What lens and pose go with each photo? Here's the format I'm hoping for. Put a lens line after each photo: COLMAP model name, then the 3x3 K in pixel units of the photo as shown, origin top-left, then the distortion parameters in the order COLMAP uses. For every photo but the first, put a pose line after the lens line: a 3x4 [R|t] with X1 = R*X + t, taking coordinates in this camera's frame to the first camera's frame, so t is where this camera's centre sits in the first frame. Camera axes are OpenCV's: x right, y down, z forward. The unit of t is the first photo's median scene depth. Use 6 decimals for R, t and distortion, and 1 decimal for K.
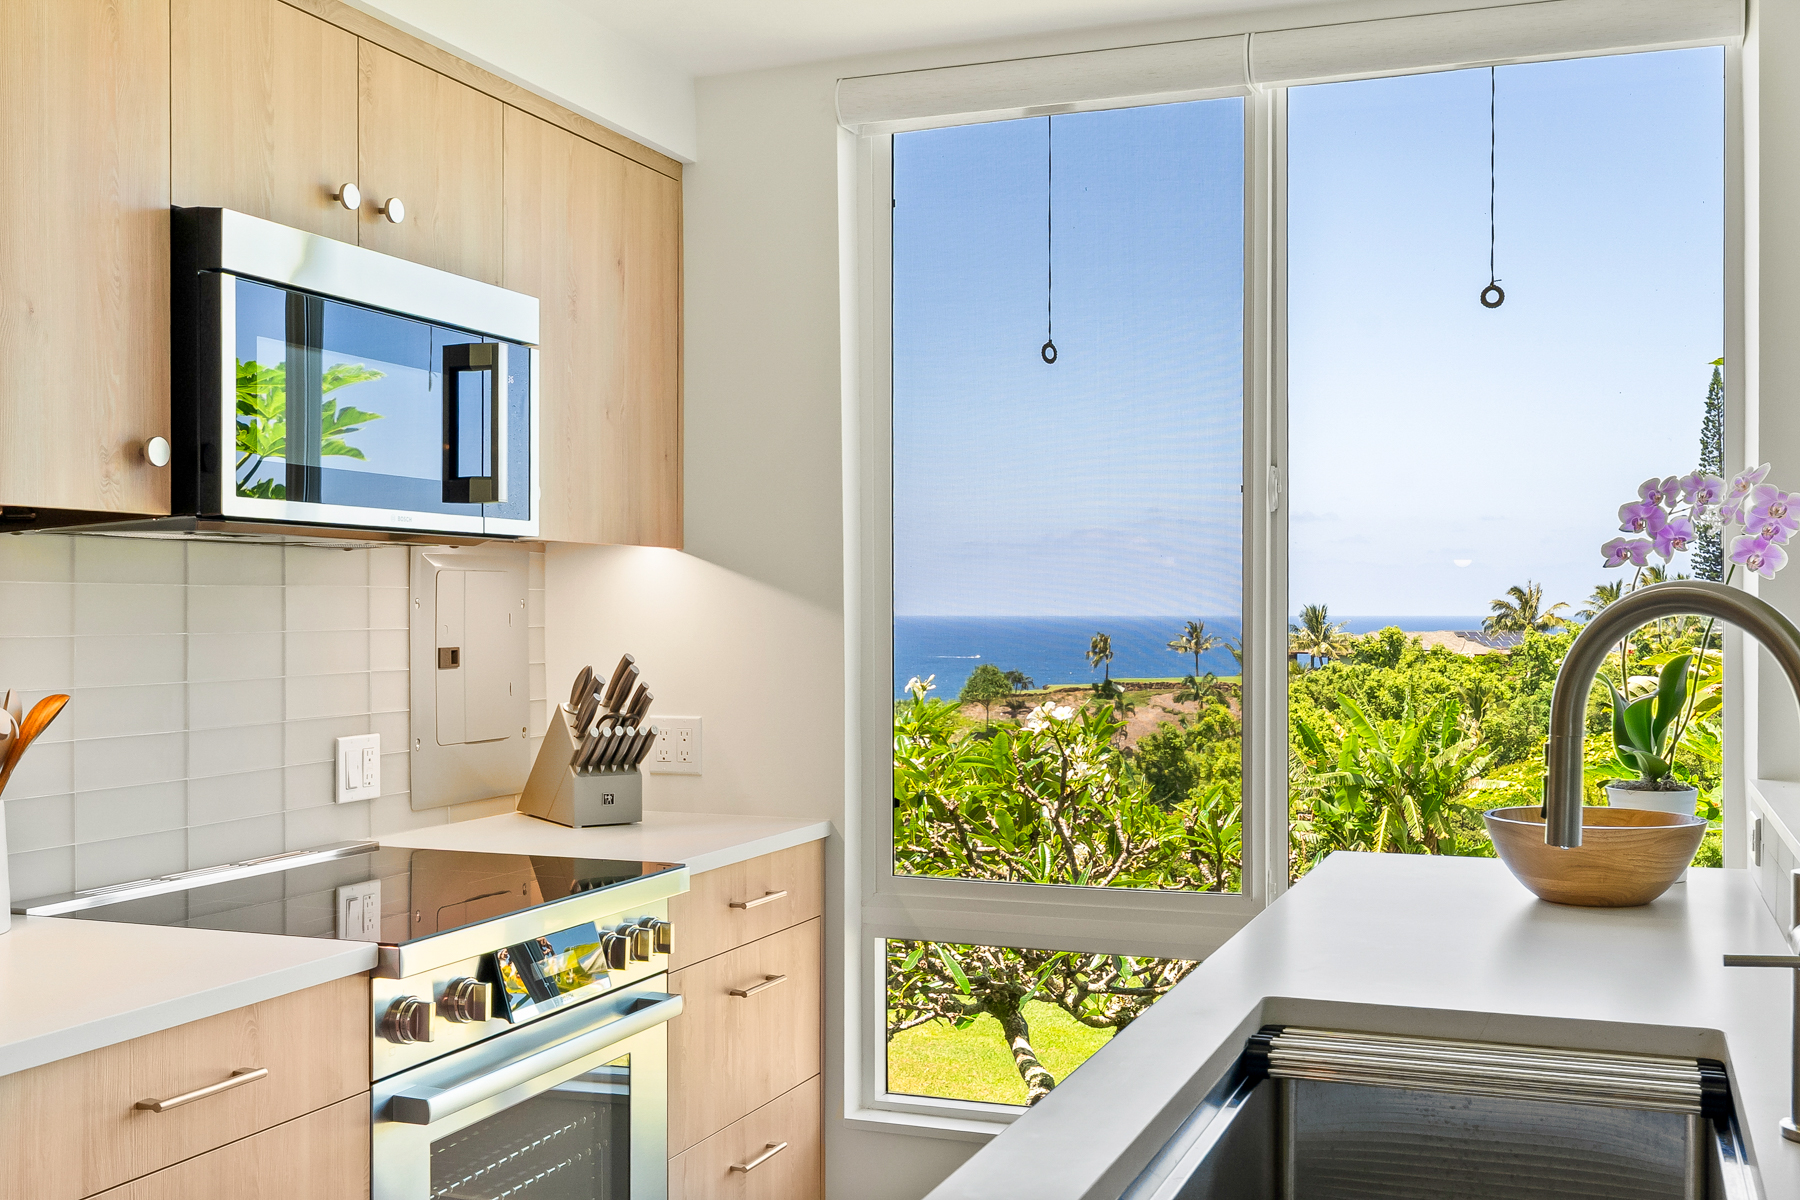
lens RADIAL K [[1838.1, 0, 885.8], [0, 1838.1, 609.9], [0, 0, 1]] dist [0.013600, 0.000000]
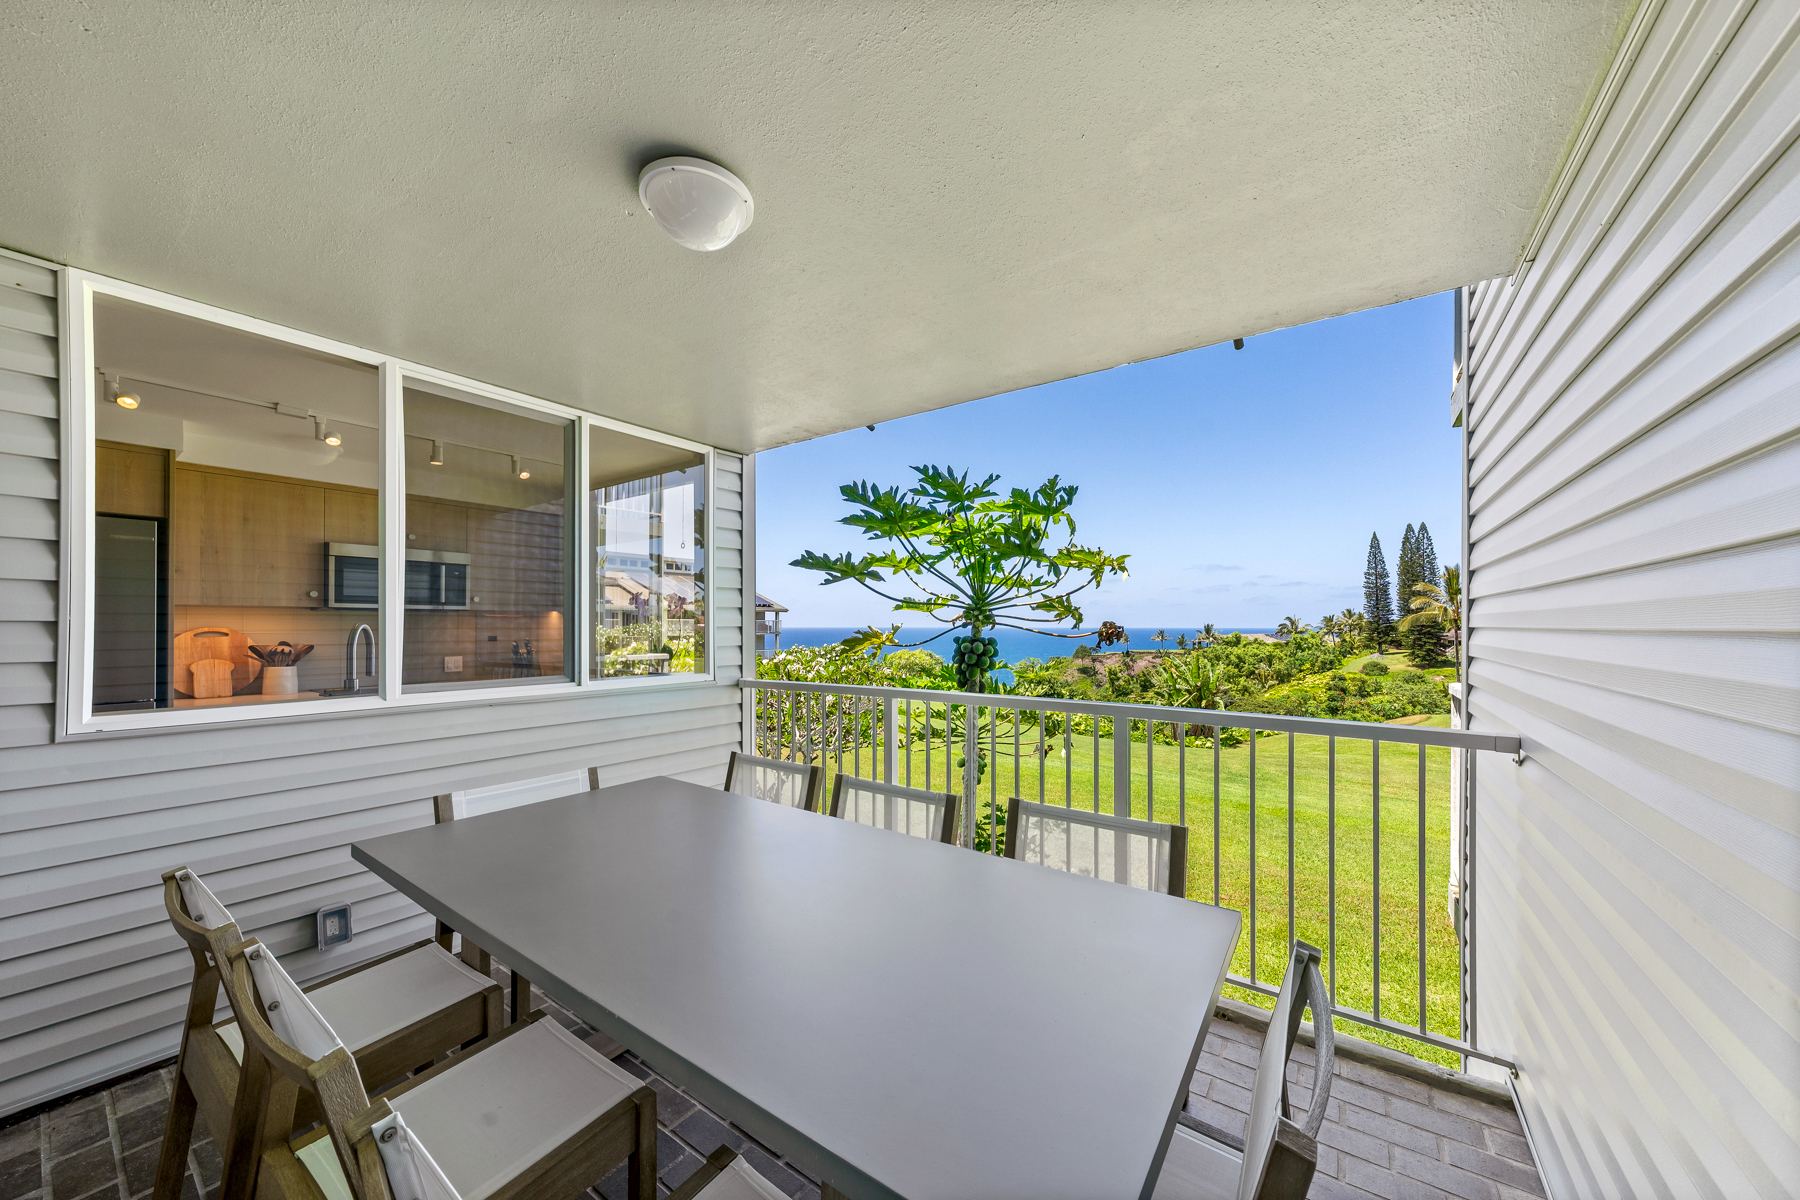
lens RADIAL K [[622.9, 0, 898.6], [0, 622.9, 622.5], [0, 0, 1]] dist [-0.000857, -0.000330]
pose [[0.971399, 0.000522, -0.237453, 0.997729], [-0.001547, 0.999990, -0.004129, -0.004015], [0.237449, 0.004378, 0.971390, -0.146006]]
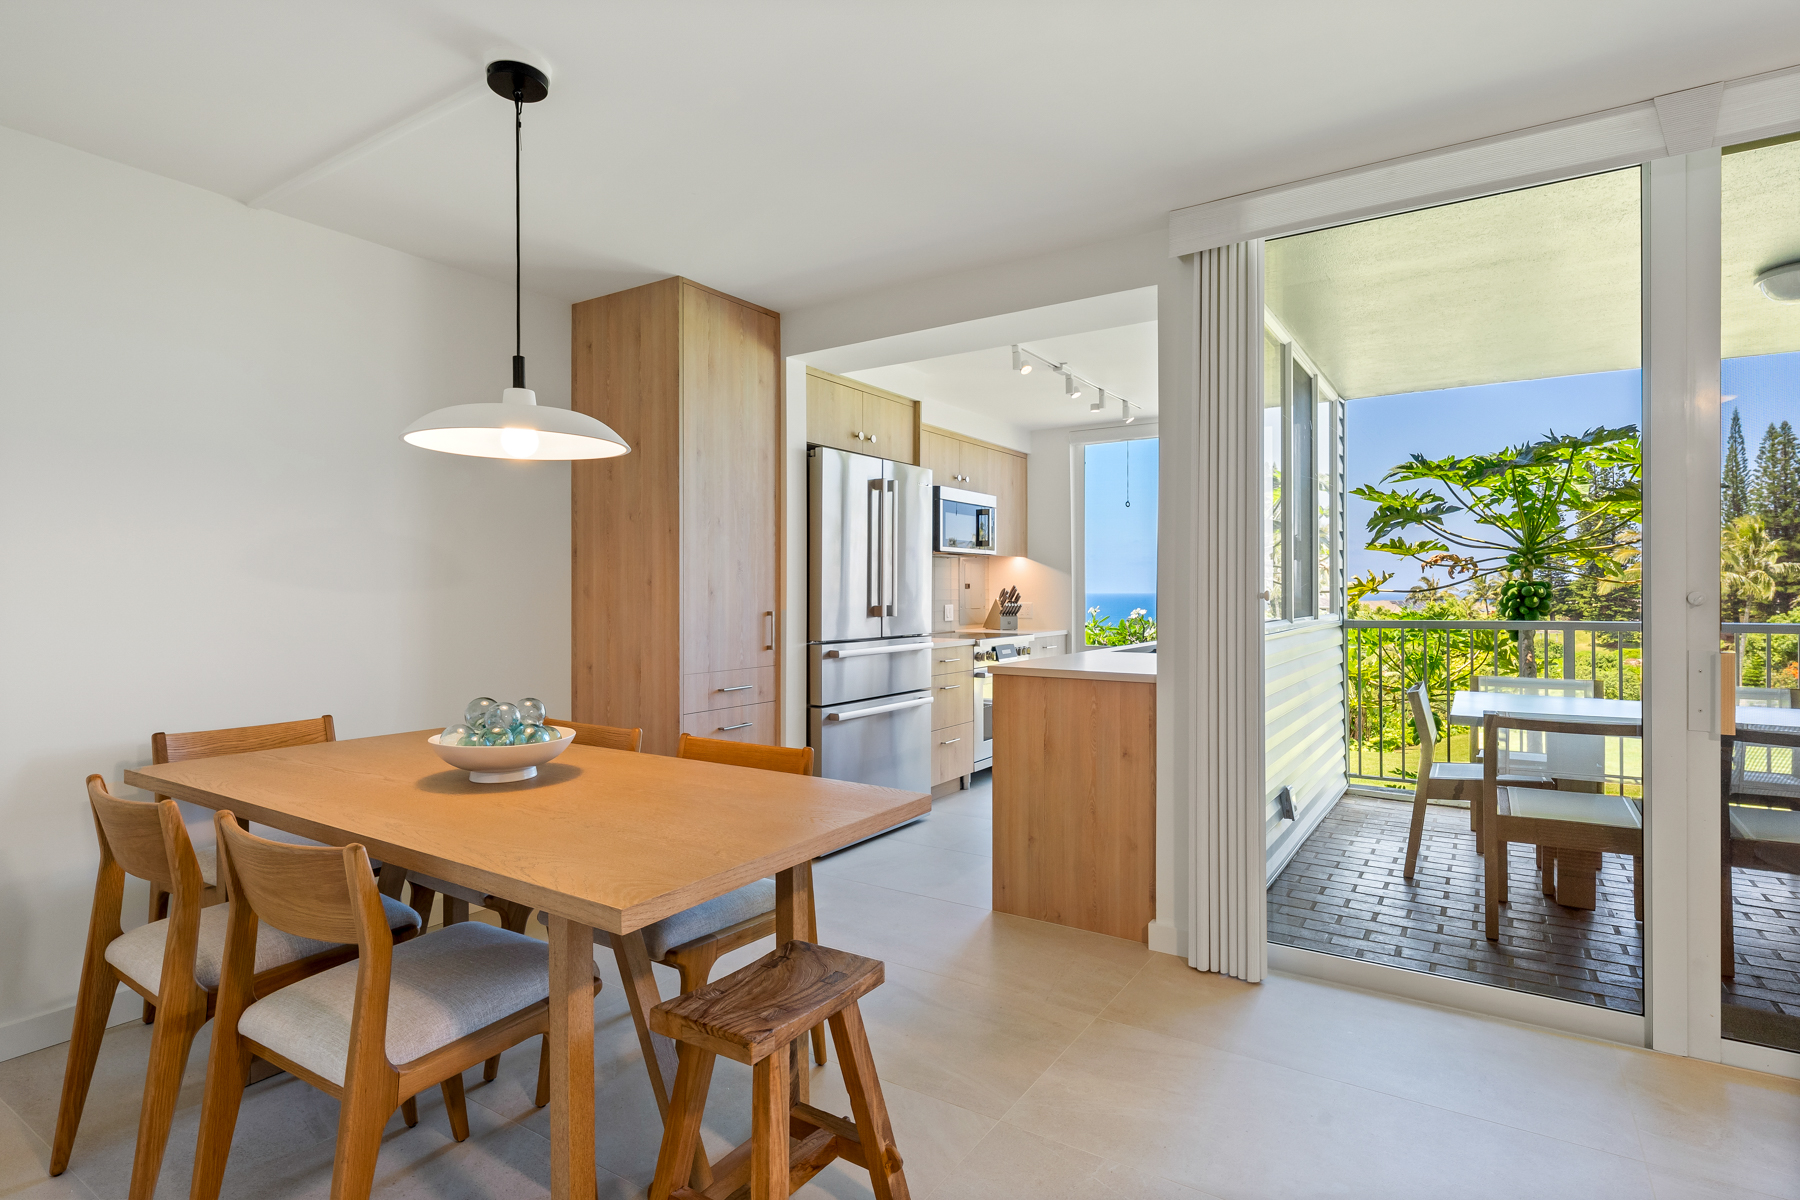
lens RADIAL K [[894.6, 0, 900.3], [0, 894.6, 595.5], [0, 0, 1]] dist [0.011296, 0.000898]
pose [[0.979802, -0.001211, -0.199968, -0.000031], [0.002246, 0.999985, 0.004953, 0.036386], [0.199959, -0.005302, 0.979790, -0.881403]]
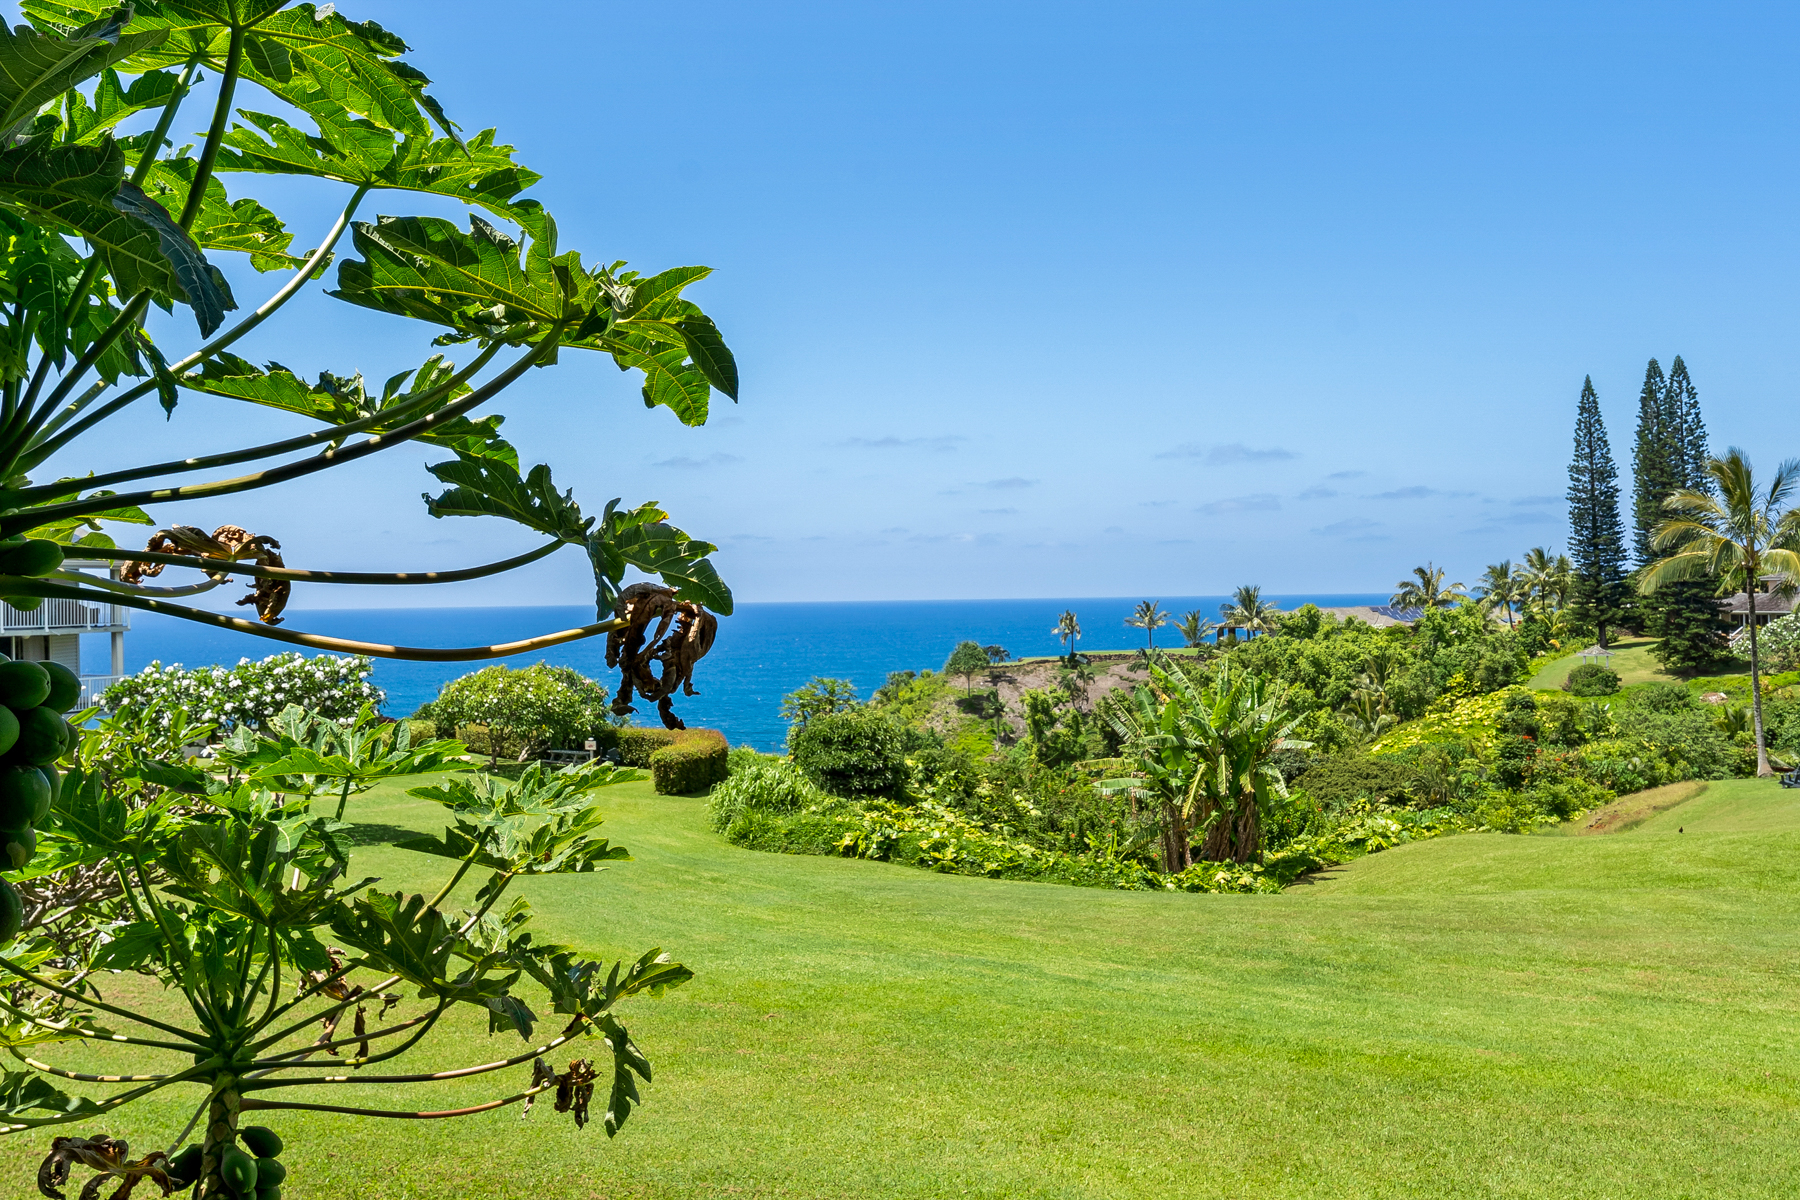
lens RADIAL K [[1571.9, 0, 881.4], [0, 1571.9, 586.8], [0, 0, 1]] dist [0.016915, -0.001048]
pose [[0.999851, -0.014714, -0.008984, 1.209899], [0.014665, 0.999877, -0.005474, -0.002876], [0.009063, 0.005342, 0.999945, 0.421597]]
